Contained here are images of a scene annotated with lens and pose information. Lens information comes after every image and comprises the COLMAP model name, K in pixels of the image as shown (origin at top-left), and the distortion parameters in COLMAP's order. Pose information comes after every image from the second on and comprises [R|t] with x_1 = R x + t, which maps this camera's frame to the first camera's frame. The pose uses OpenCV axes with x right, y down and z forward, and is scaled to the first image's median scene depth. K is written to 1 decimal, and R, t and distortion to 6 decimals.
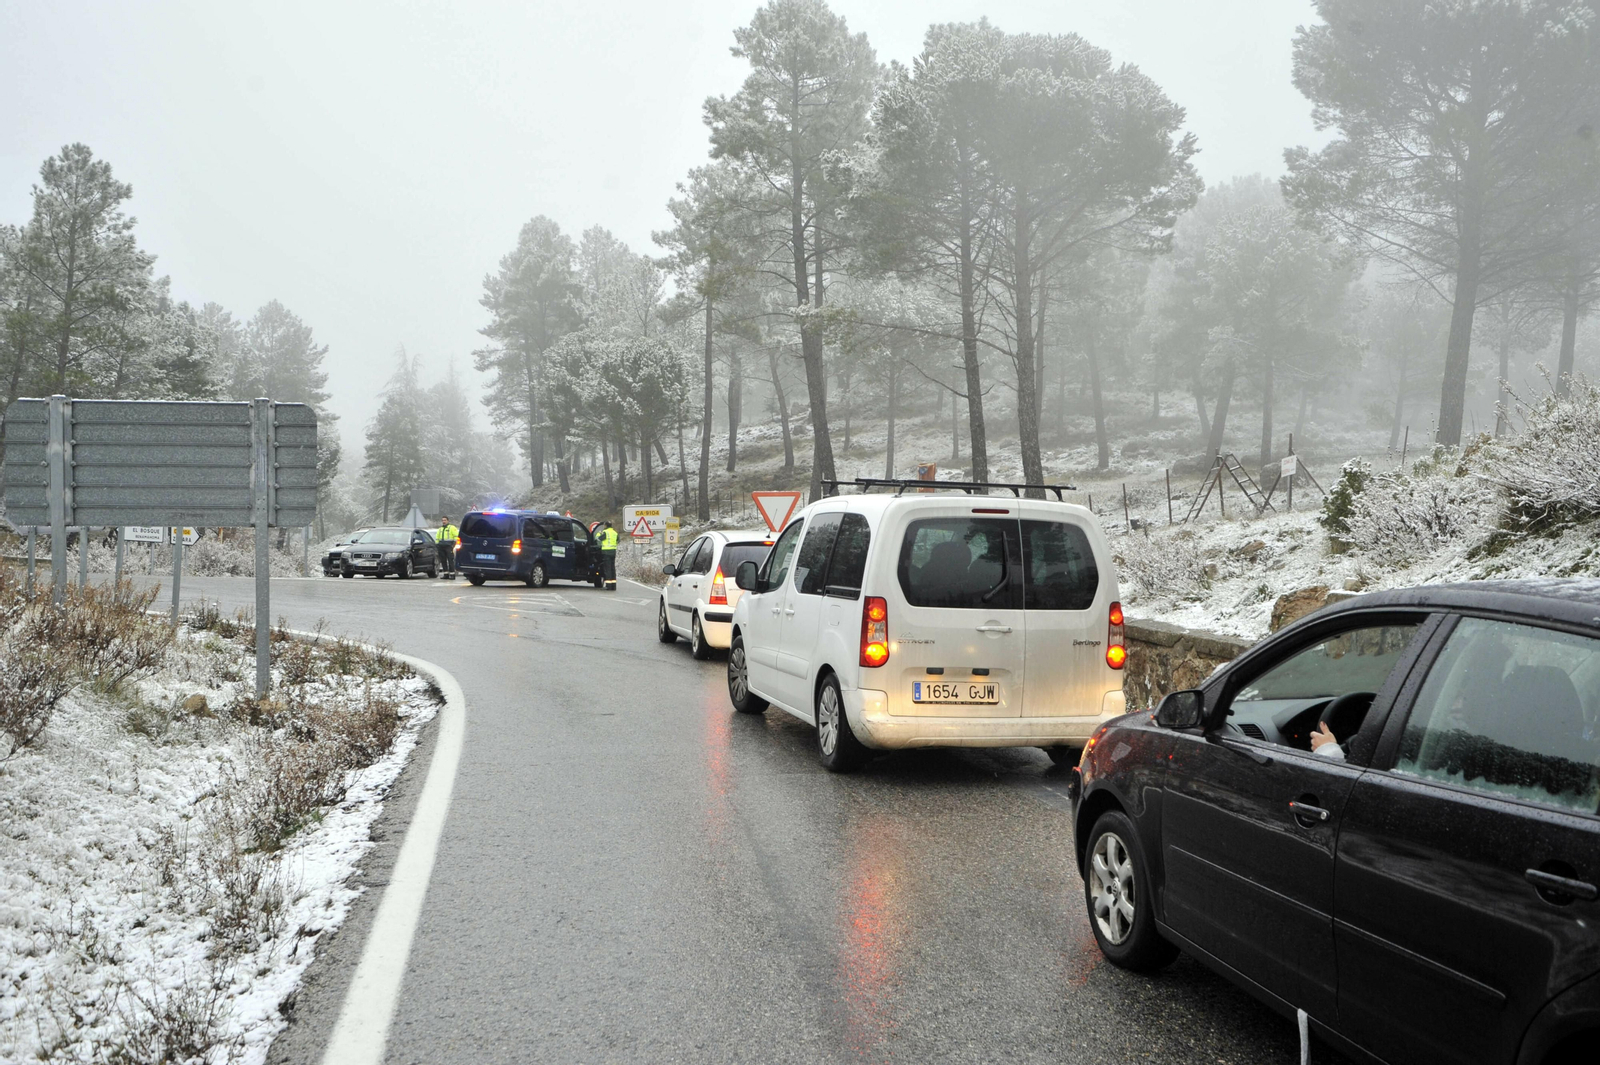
lens RADIAL K [[1105.1, 0, 811.2], [0, 1105.1, 543.2], [0, 0, 1]] dist [-0.091131, 0.063515]
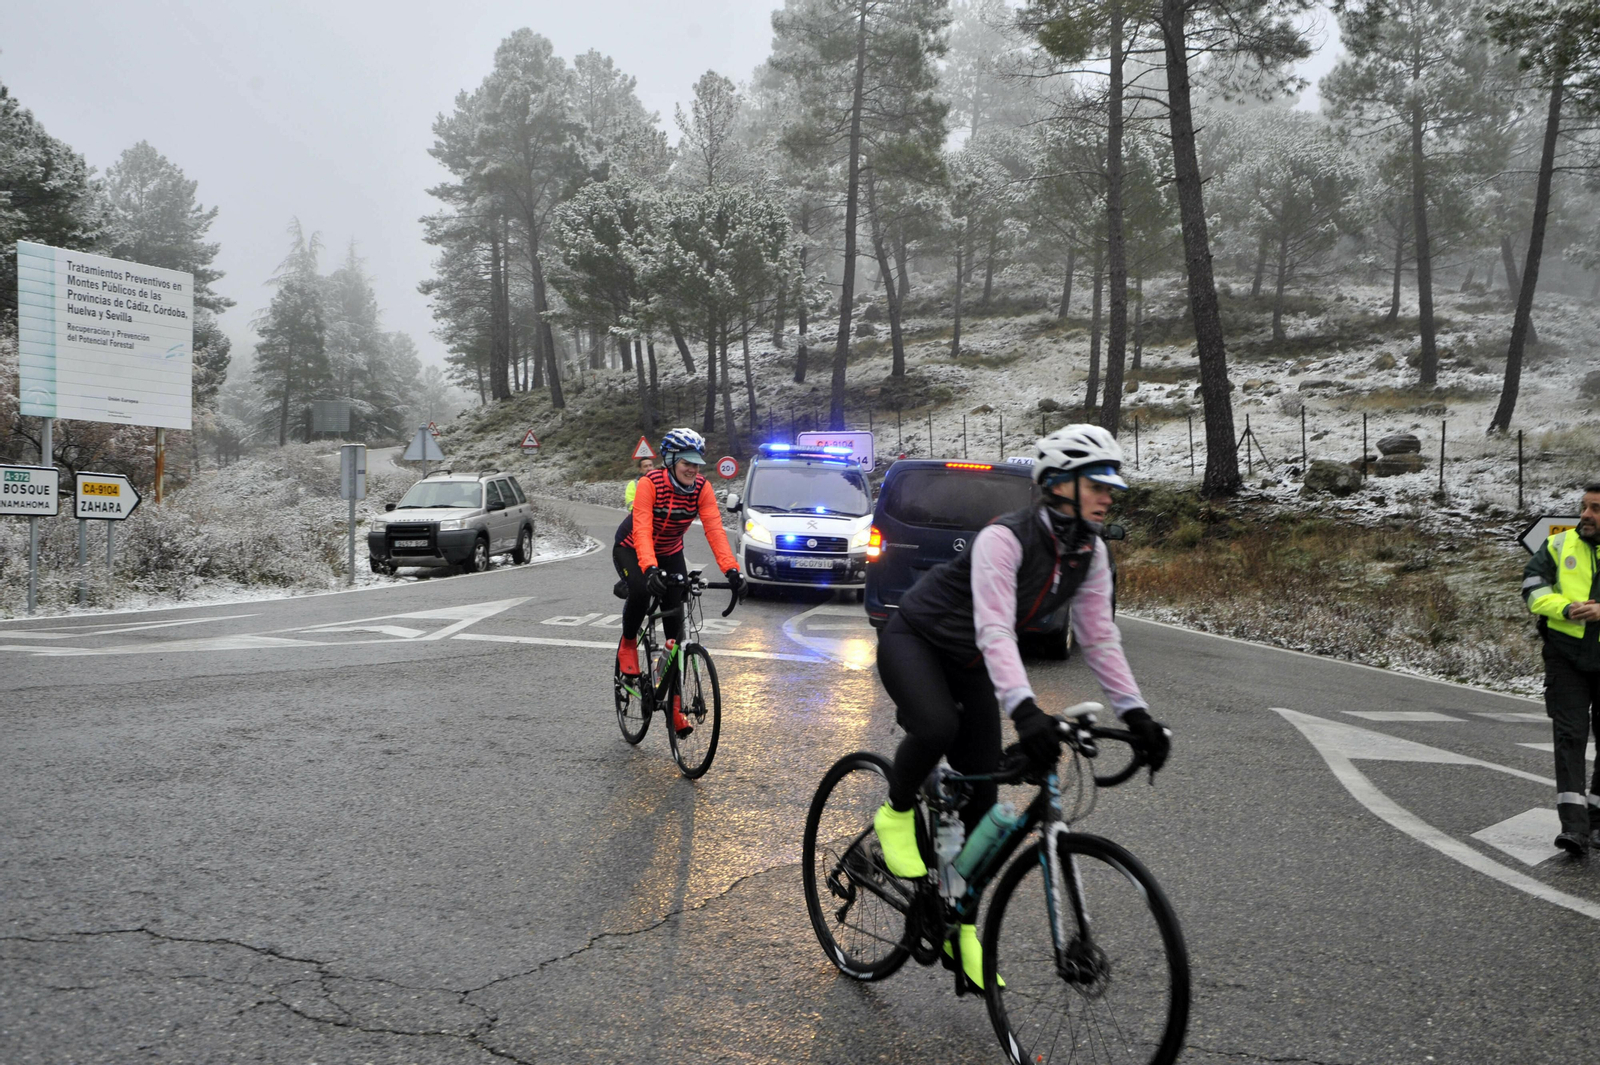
lens RADIAL K [[1310.4, 0, 818.0], [0, 1310.4, 520.1], [0, 0, 1]] dist [-0.045511, 0.088988]
pose [[0.999543, 0.012560, 0.027503, -0.057455], [-0.013564, 0.999237, 0.036626, -0.003910], [-0.027022, -0.036983, 0.998950, 0.087291]]
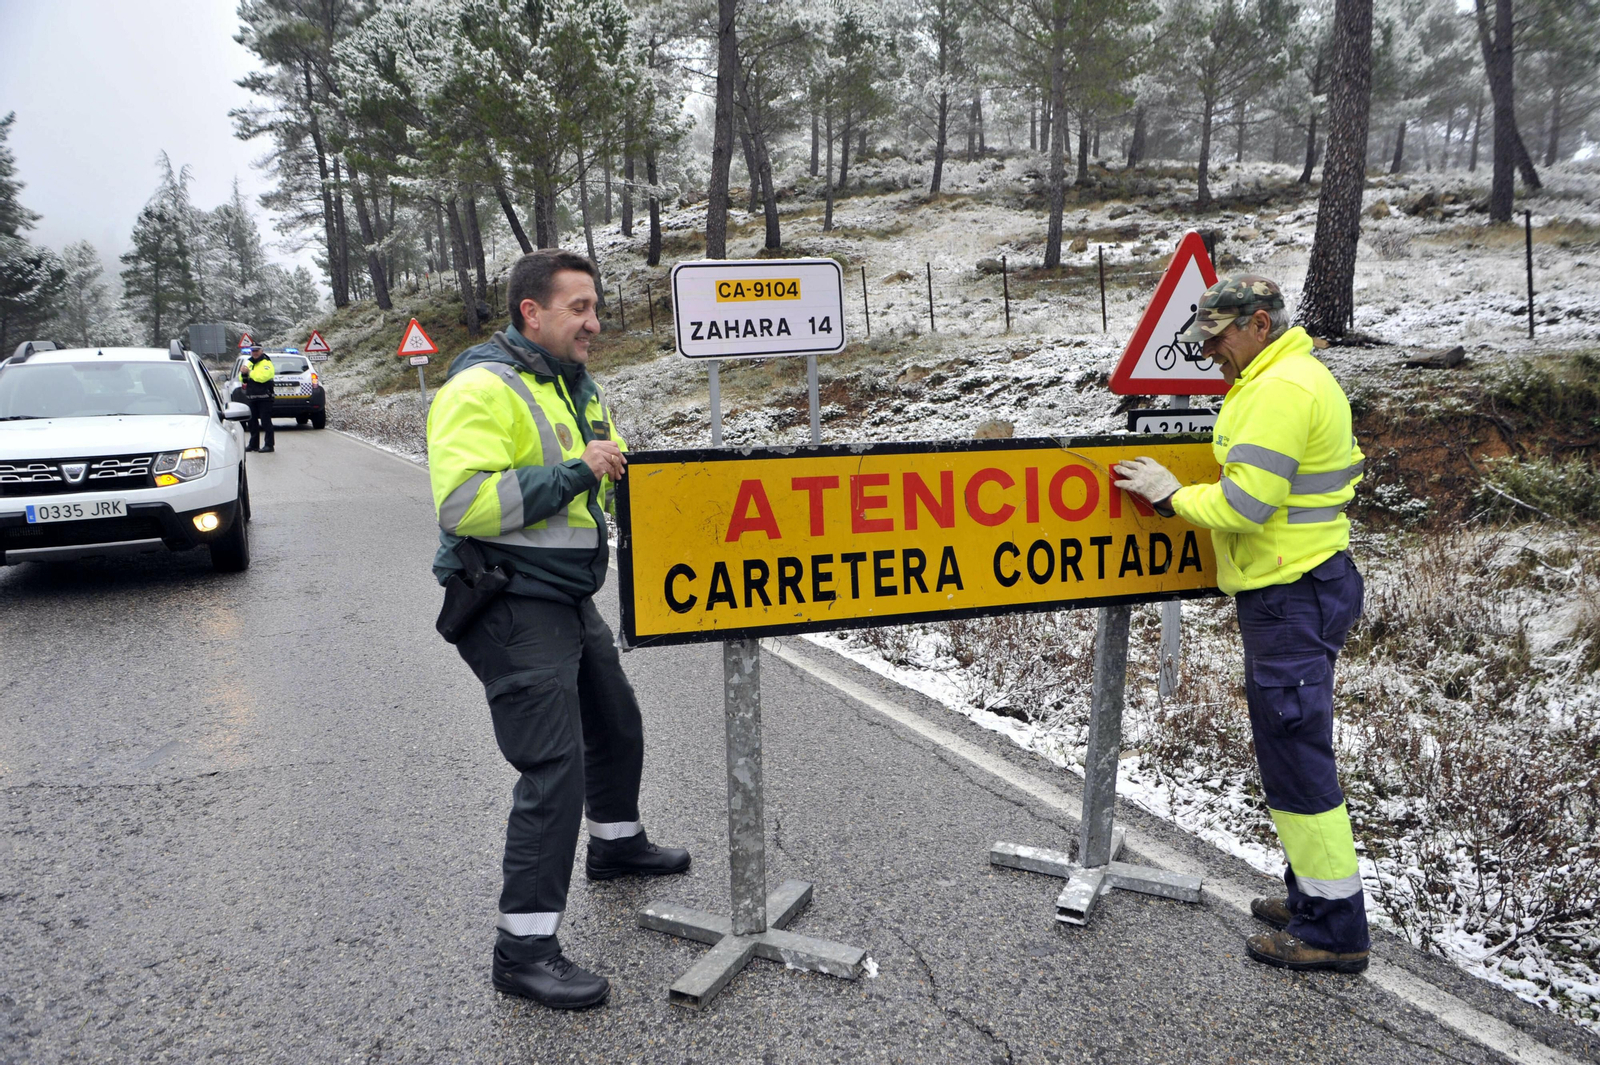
lens RADIAL K [[1105.1, 0, 811.2], [0, 1105.1, 543.2], [0, 0, 1]] dist [-0.091131, 0.063515]
pose [[0.988061, -0.046122, 0.146999, -0.057559], [0.022944, 0.987549, 0.155631, -0.002629], [-0.152347, -0.150401, 0.976816, 0.235857]]
